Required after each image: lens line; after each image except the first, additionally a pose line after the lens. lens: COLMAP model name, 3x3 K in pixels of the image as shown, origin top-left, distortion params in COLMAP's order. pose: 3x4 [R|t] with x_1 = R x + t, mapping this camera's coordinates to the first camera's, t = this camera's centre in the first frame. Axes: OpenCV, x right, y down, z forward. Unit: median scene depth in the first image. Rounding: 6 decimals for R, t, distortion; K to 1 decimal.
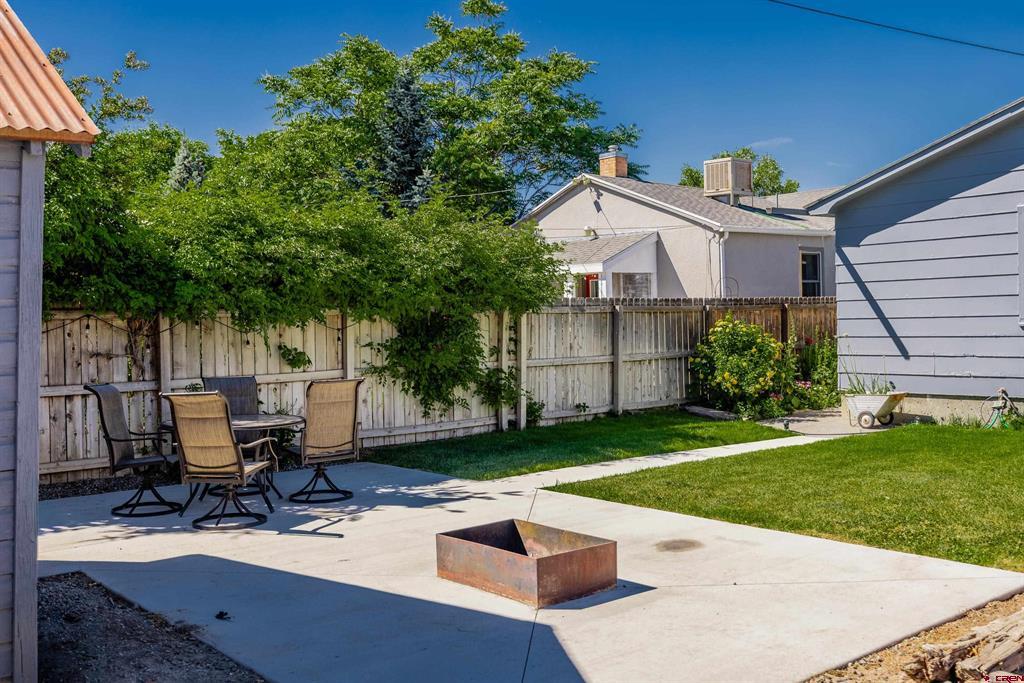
lens RADIAL K [[1000.2, 0, 511.8], [0, 1000.2, 337.7], [0, 0, 1]] dist [-0.004337, 0.000000]
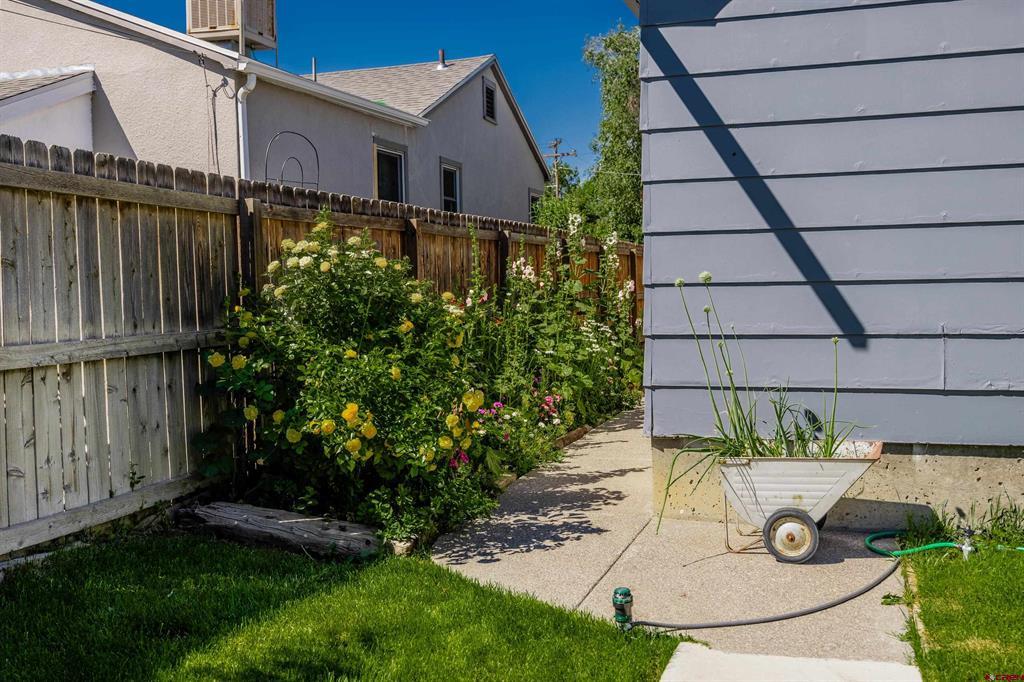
lens RADIAL K [[1000.2, 0, 515.8], [0, 1000.2, 340.2], [0, 0, 1]] dist [-0.004337, 0.000000]
pose [[0.858167, -0.019708, 0.512992, 0.105246], [0.006855, 0.999614, 0.026935, 0.008759], [-0.513325, -0.019598, 0.857971, 0.714923]]
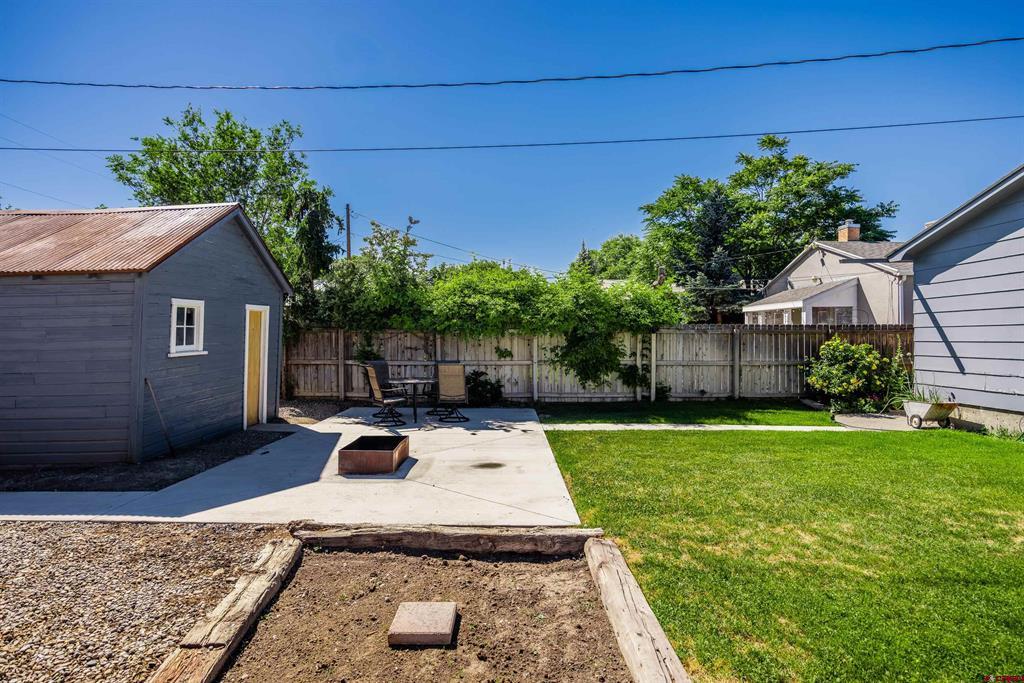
lens RADIAL K [[533.5, 0, 507.7], [0, 533.5, 339.7], [0, 0, 1]] dist [0.003900, -0.000386]
pose [[0.763248, 0.023087, -0.645693, 0.367331], [-0.027463, 0.999617, 0.003279, -0.008519], [0.645522, 0.015230, 0.763590, 0.134861]]
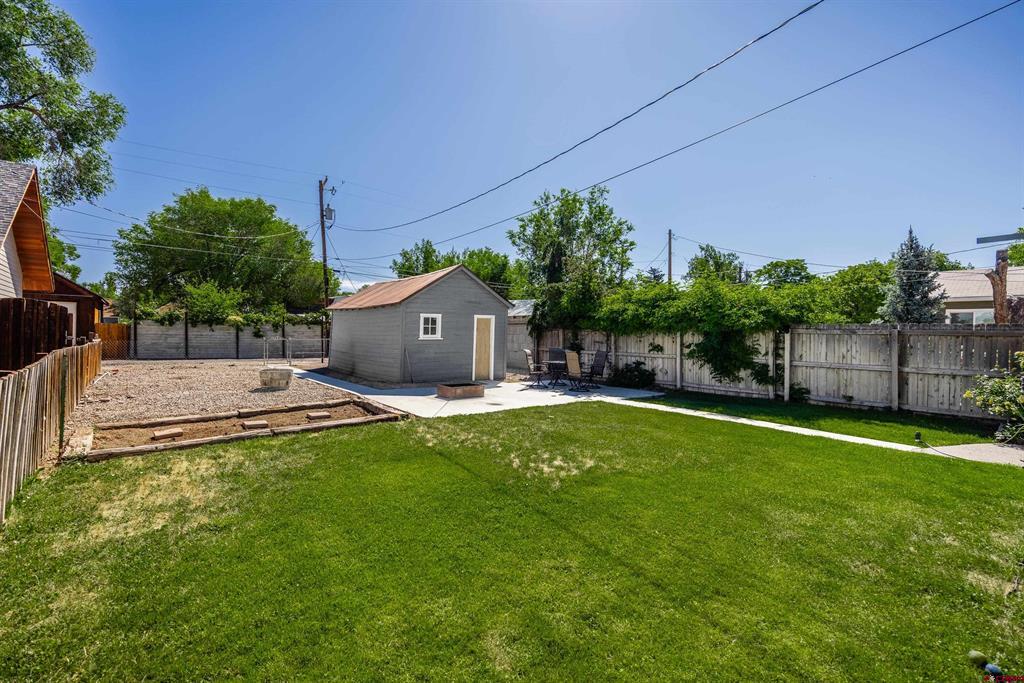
lens RADIAL K [[471.6, 0, 501.6], [0, 471.6, 339.8], [0, 0, 1]] dist [0.001224, -0.000053]
pose [[-0.037585, 0.031624, -0.998793, 0.749905], [-0.036428, 0.998791, 0.032995, -0.019752], [0.998629, 0.037624, -0.036387, 0.491553]]
